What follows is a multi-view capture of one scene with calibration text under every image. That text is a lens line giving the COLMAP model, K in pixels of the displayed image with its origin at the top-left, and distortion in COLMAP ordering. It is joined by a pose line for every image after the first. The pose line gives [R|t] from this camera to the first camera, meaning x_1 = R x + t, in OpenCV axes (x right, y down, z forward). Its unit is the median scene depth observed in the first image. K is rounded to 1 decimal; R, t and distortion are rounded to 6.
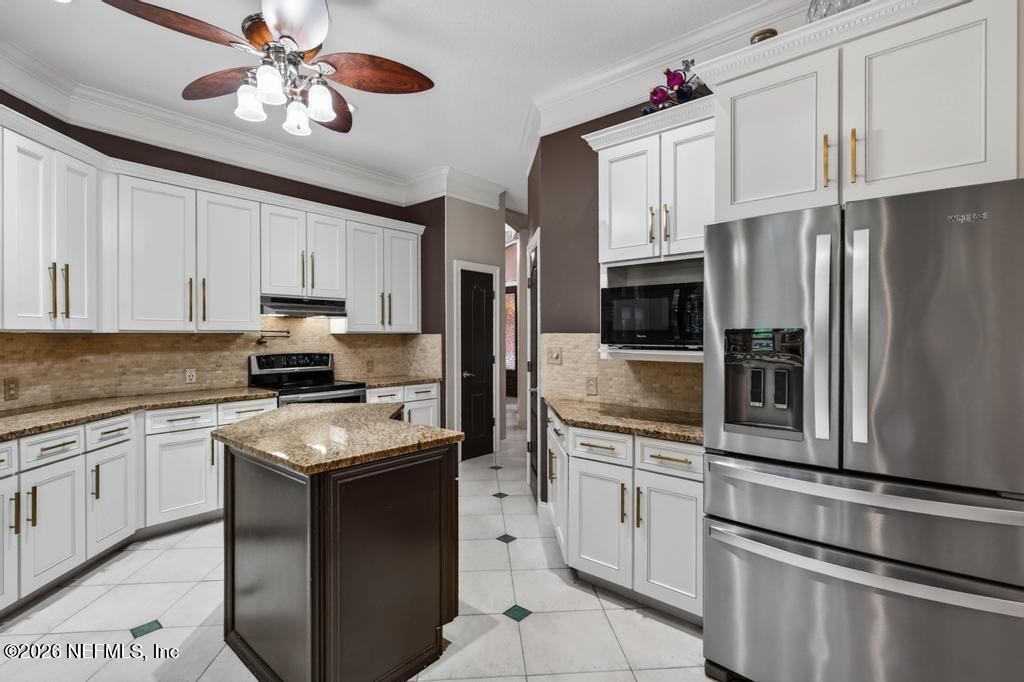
lens RADIAL K [[473.5, 0, 517.9], [0, 473.5, 332.4], [0, 0, 1]] dist [-0.002760, -0.000234]
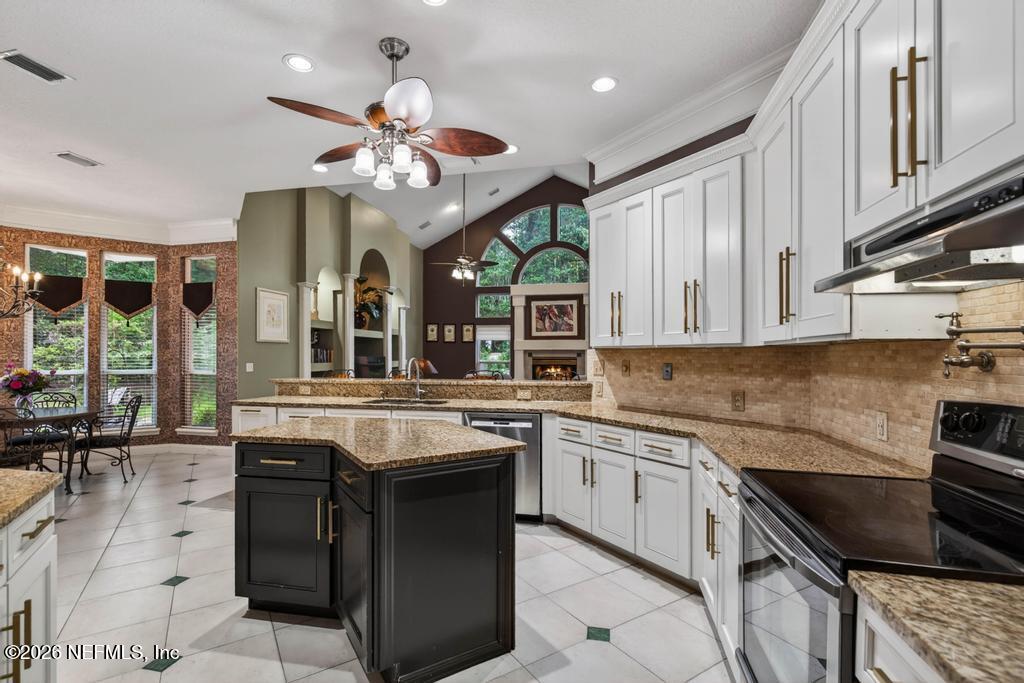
lens RADIAL K [[461.9, 0, 499.8], [0, 461.9, 355.2], [0, 0, 1]] dist [-0.001217, 0.000024]
pose [[-0.885438, -0.002353, -0.464752, -0.112385], [-0.000581, 0.999992, -0.003956, 0.020415], [0.464758, -0.003233, -0.885432, 1.461530]]
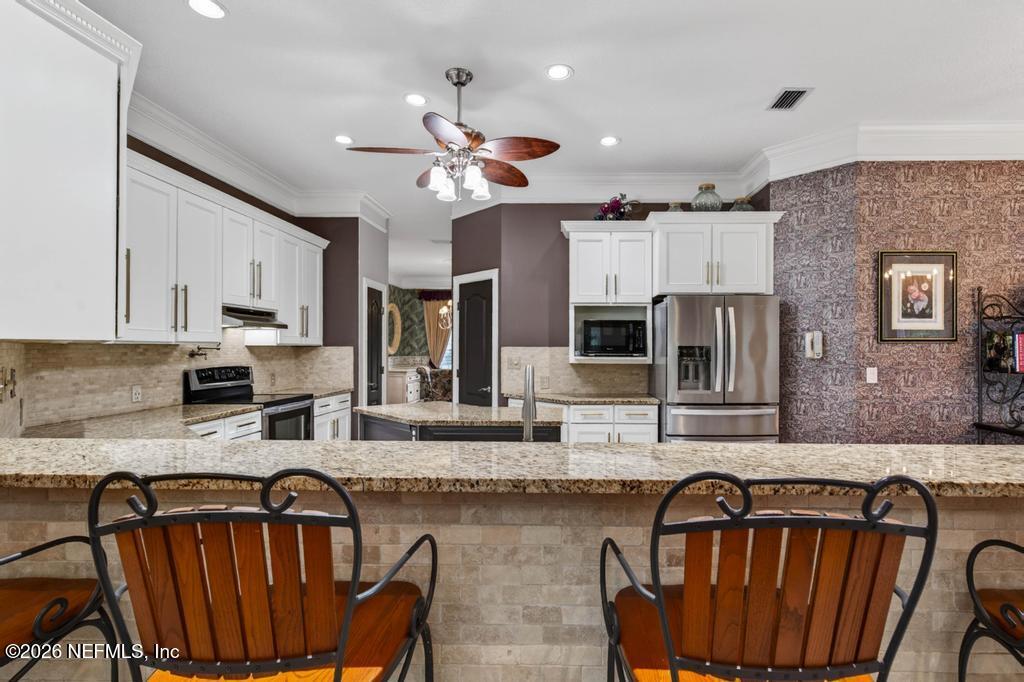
lens RADIAL K [[493.7, 0, 547.3], [0, 493.7, 343.2], [0, 0, 1]] dist [-0.002112, -0.000520]
pose [[0.776883, 0.010338, 0.629561, -0.791498], [-0.007600, 0.999946, -0.007042, 0.000419], [-0.629600, 0.000686, 0.776919, -0.199577]]
